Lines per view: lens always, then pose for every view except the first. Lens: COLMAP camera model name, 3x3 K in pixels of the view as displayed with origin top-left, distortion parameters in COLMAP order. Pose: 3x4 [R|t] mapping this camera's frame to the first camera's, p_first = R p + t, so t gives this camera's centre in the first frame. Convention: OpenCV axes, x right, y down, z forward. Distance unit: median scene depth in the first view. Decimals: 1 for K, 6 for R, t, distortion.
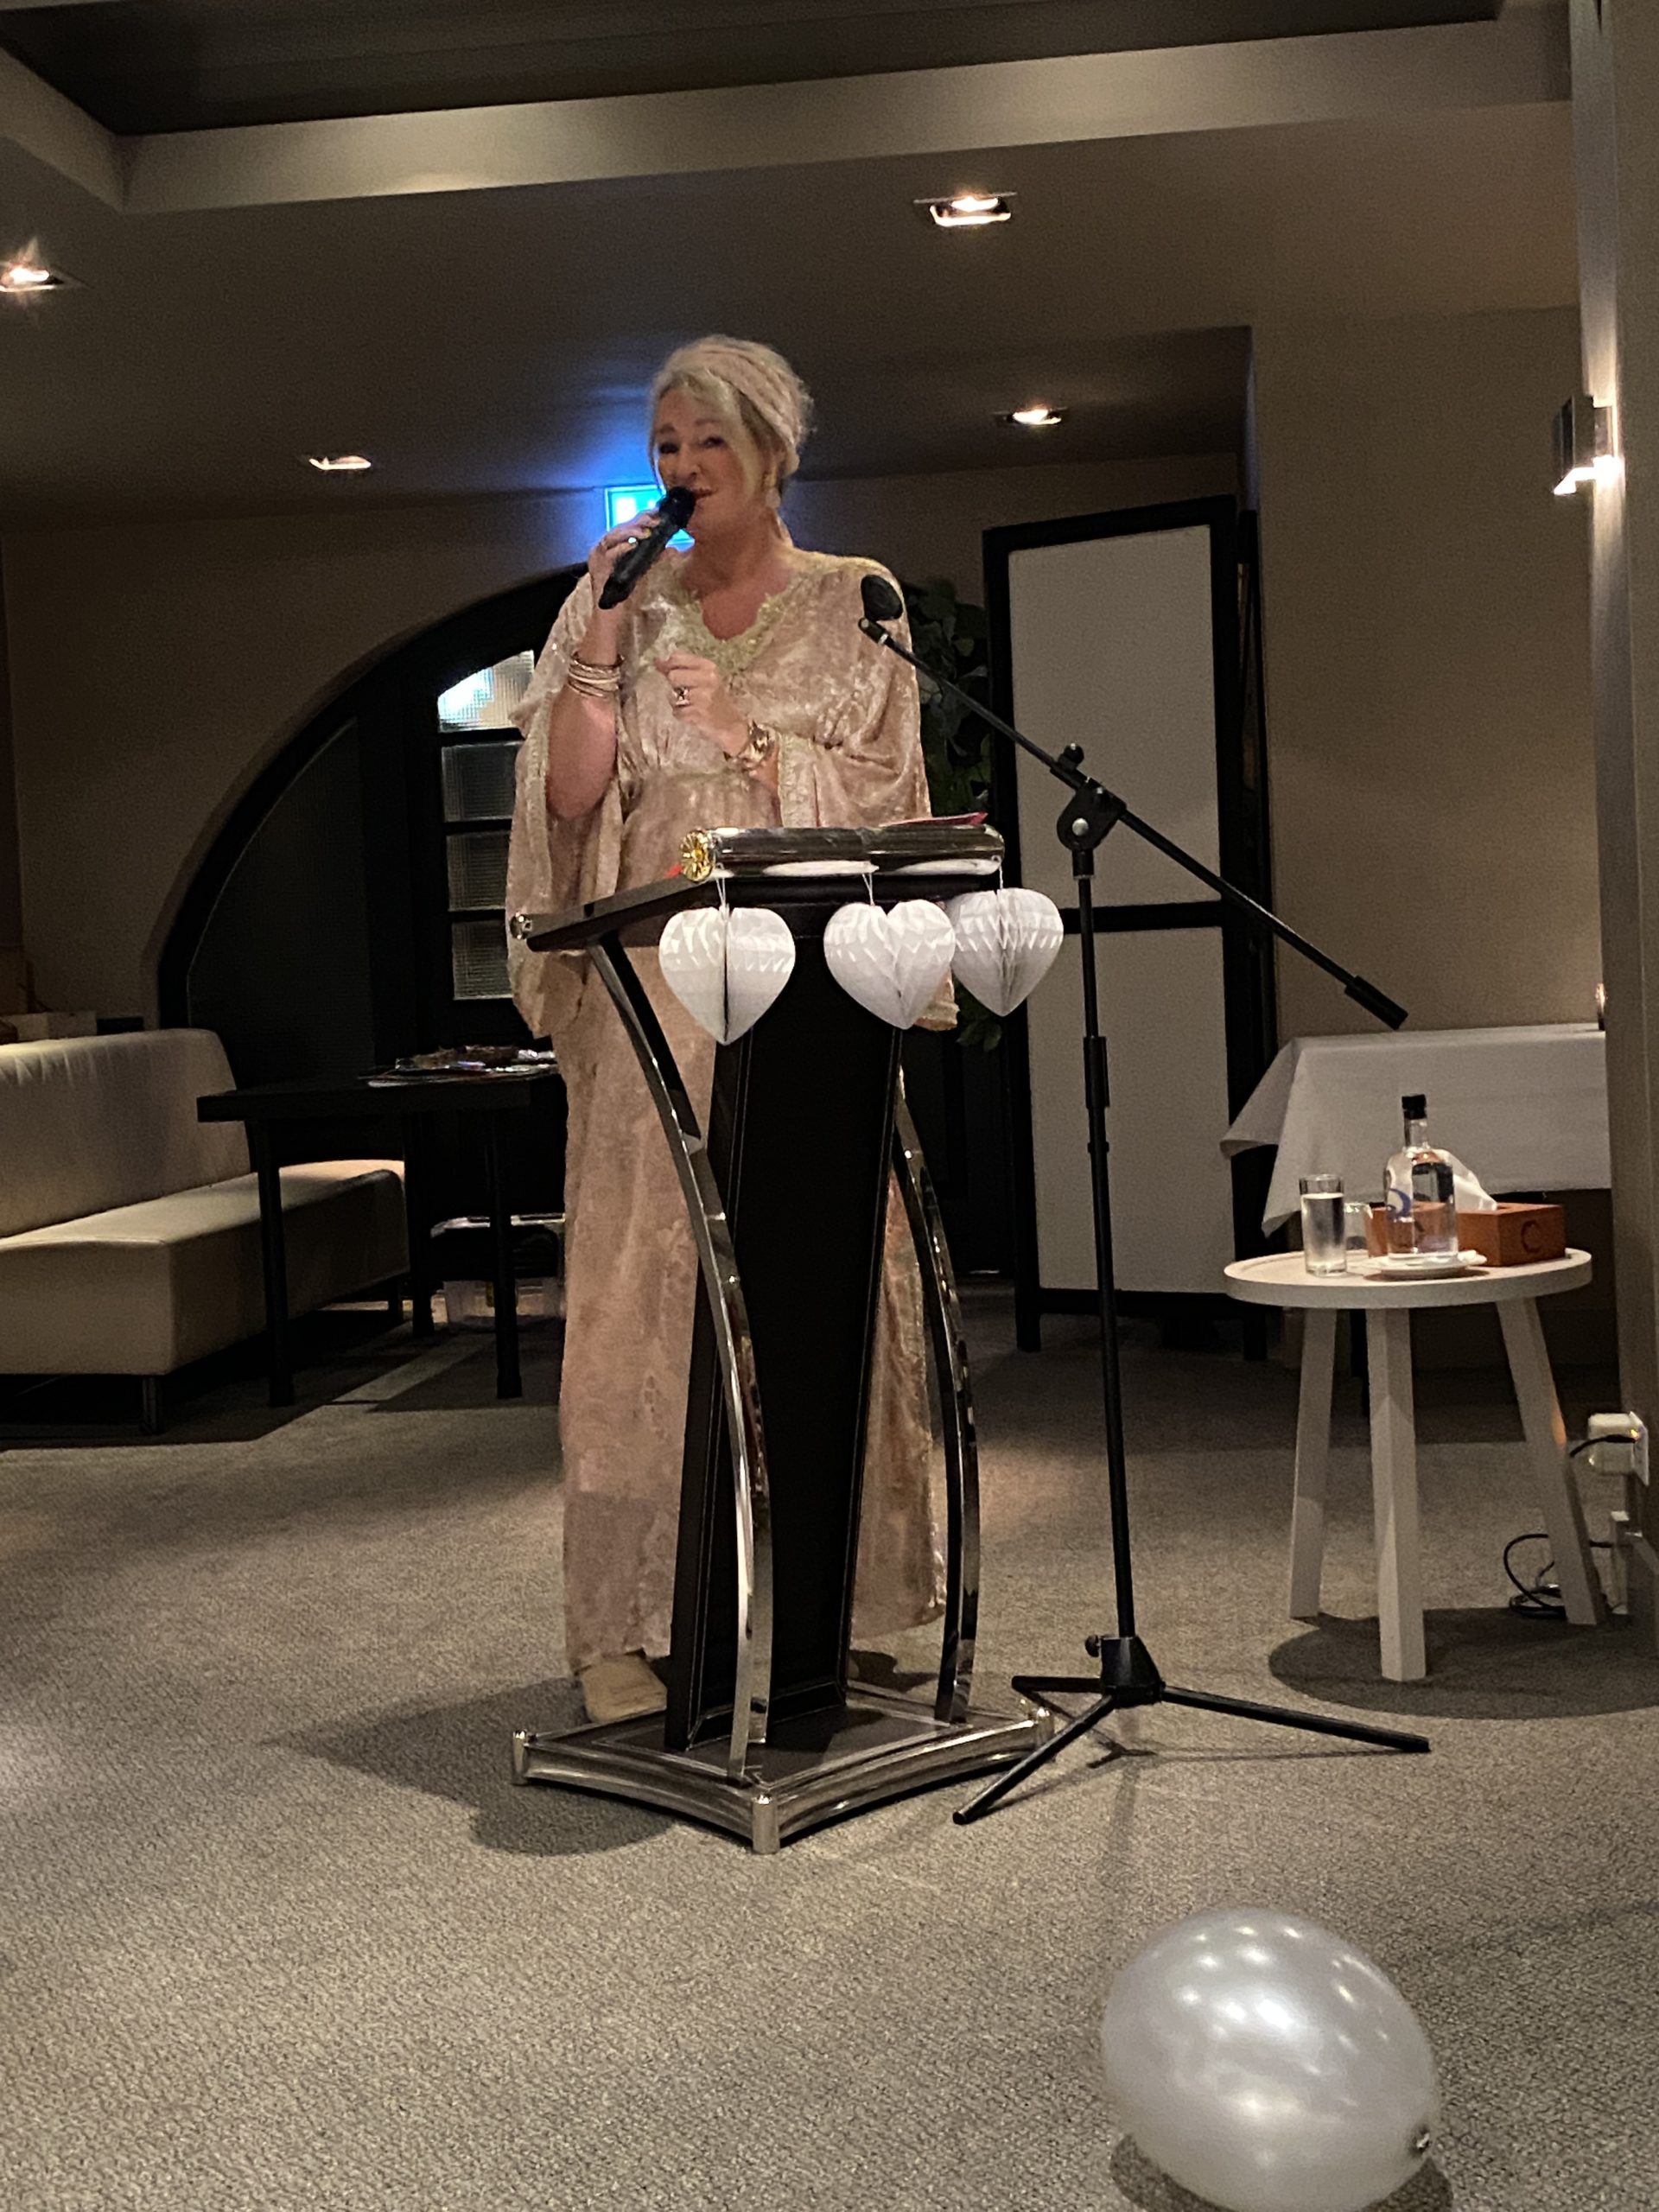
lens RADIAL K [[2937.2, 0, 827.7], [0, 2937.2, 1104.7], [0, 0, 1]] dist [0.127409, 0.000000]
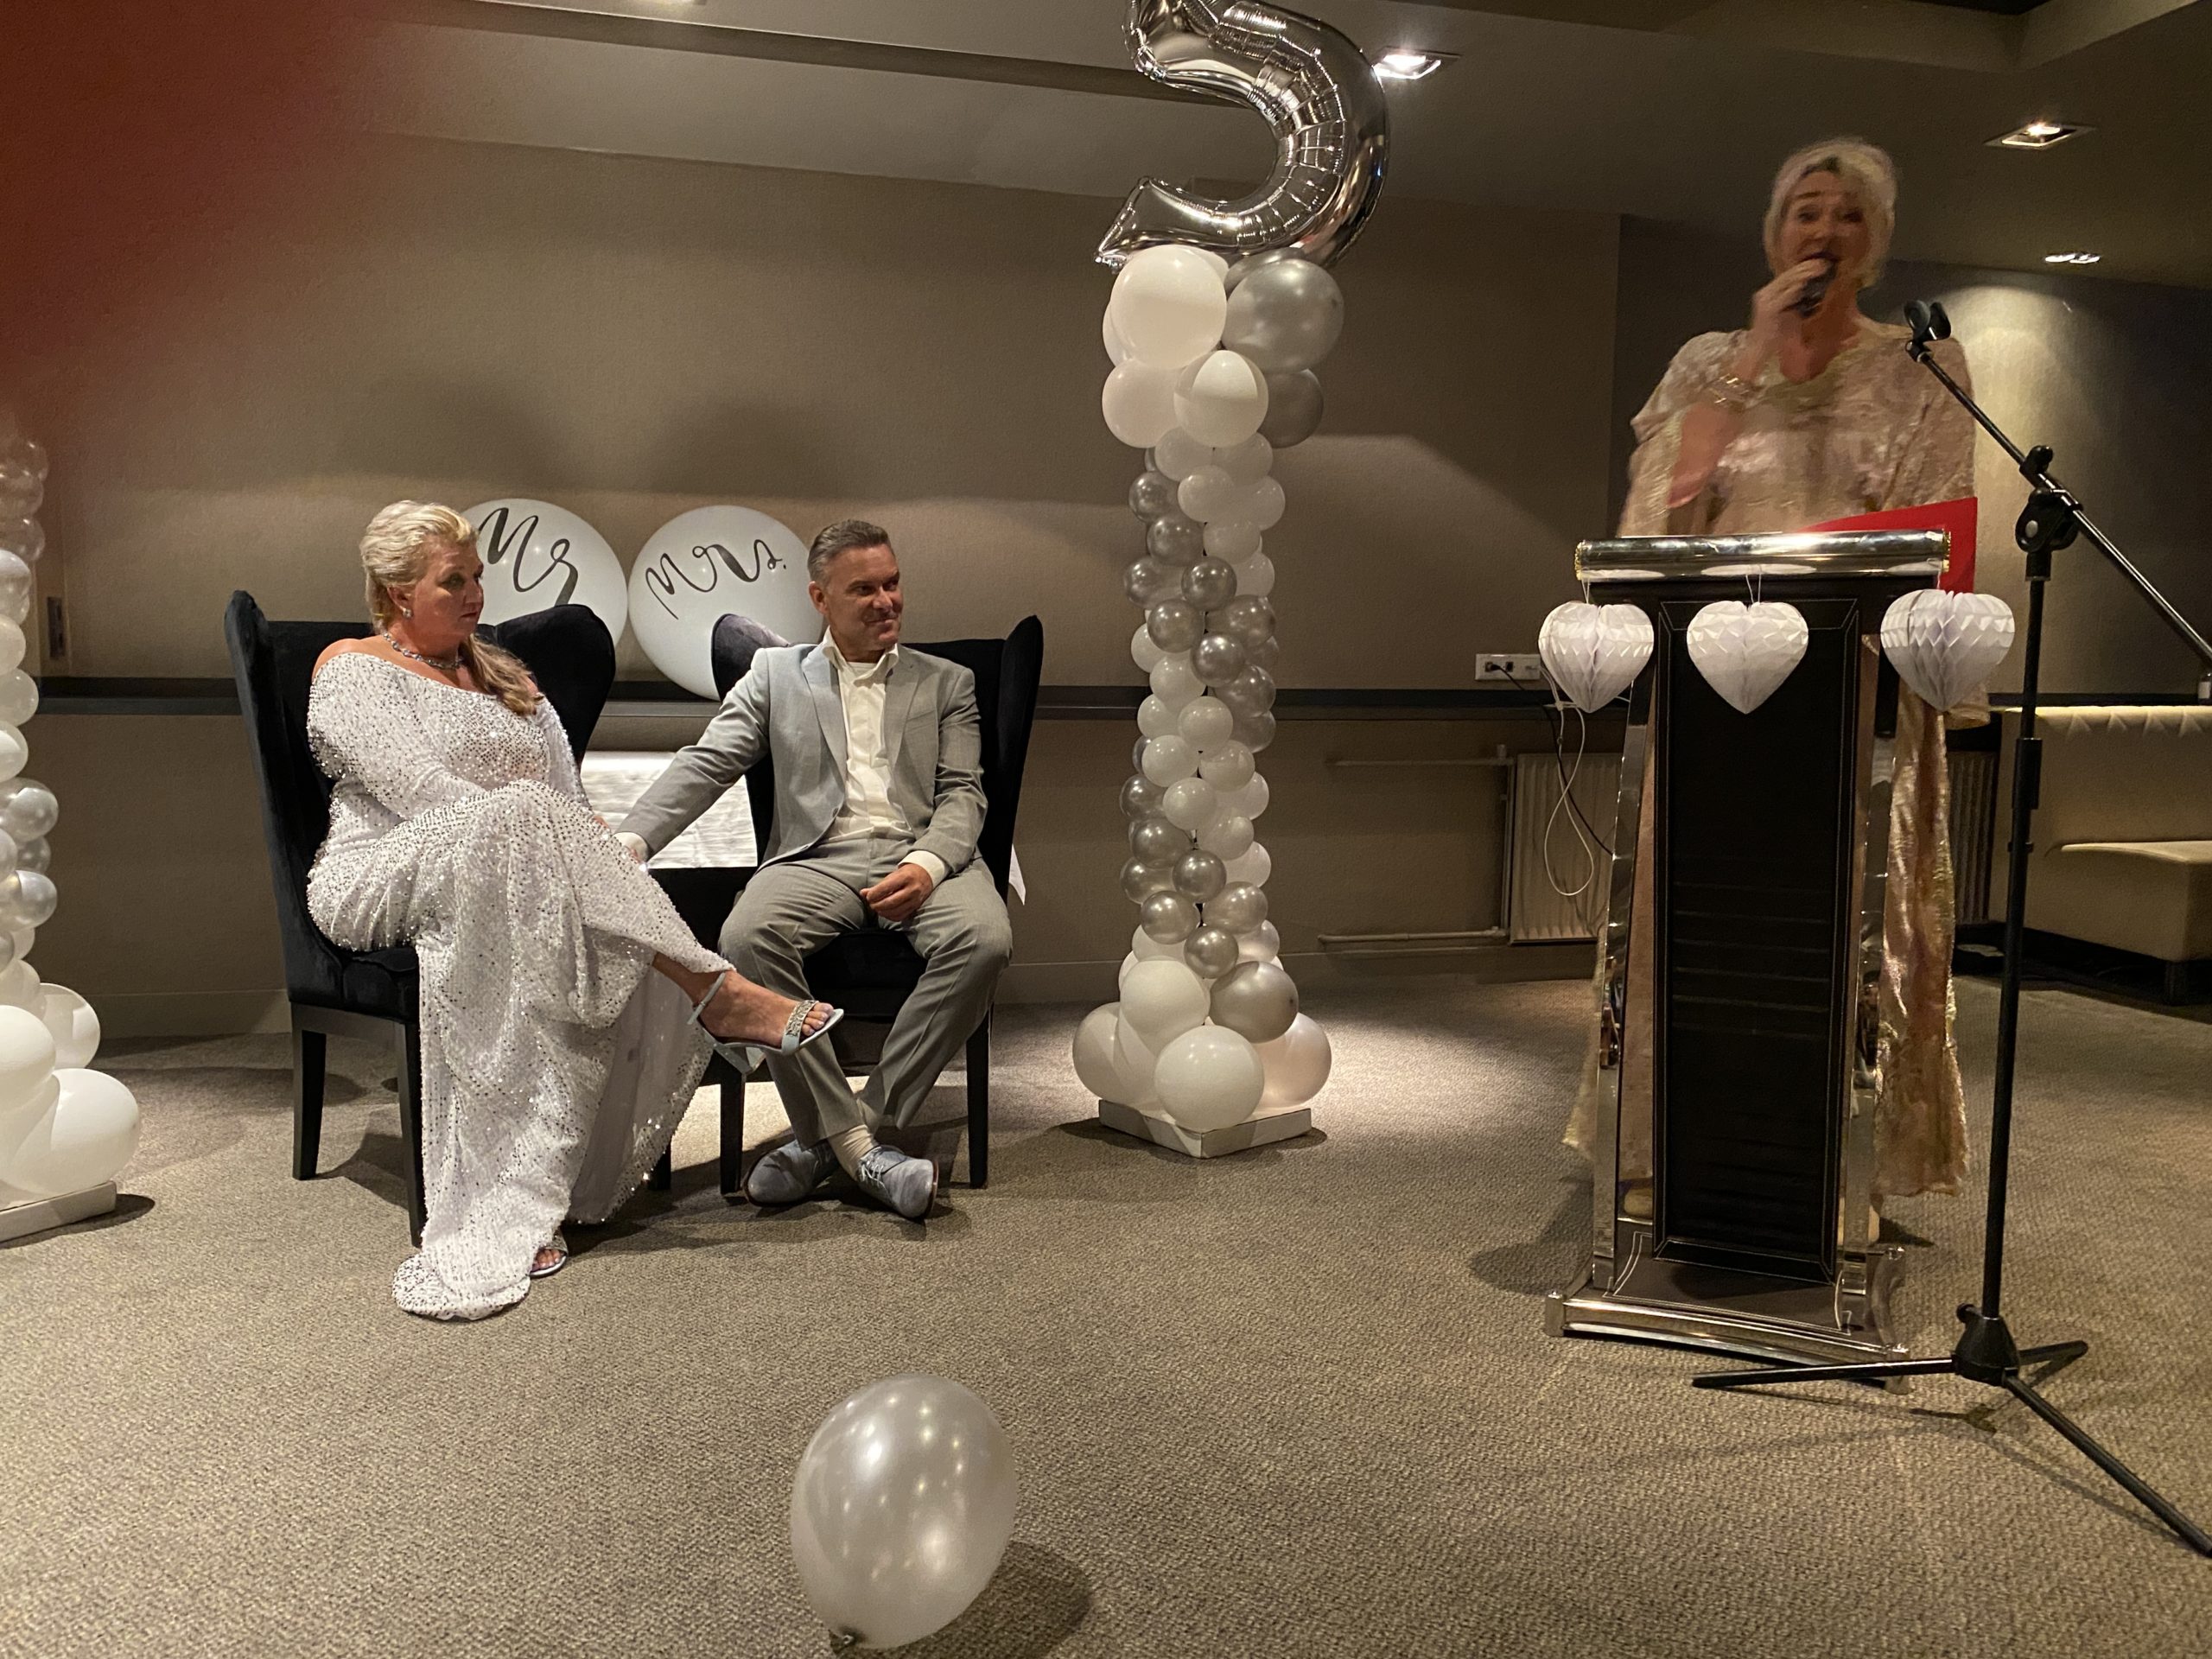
lens RADIAL K [[1702.7, 0, 1115.0], [0, 1702.7, 846.0], [0, 0, 1]] dist [0.019505, -0.034509]
pose [[0.367470, 0.140350, -0.919384, 0.551623], [-0.069846, 0.989921, 0.123201, -0.038895], [0.927409, 0.018942, 0.373569, 0.516977]]
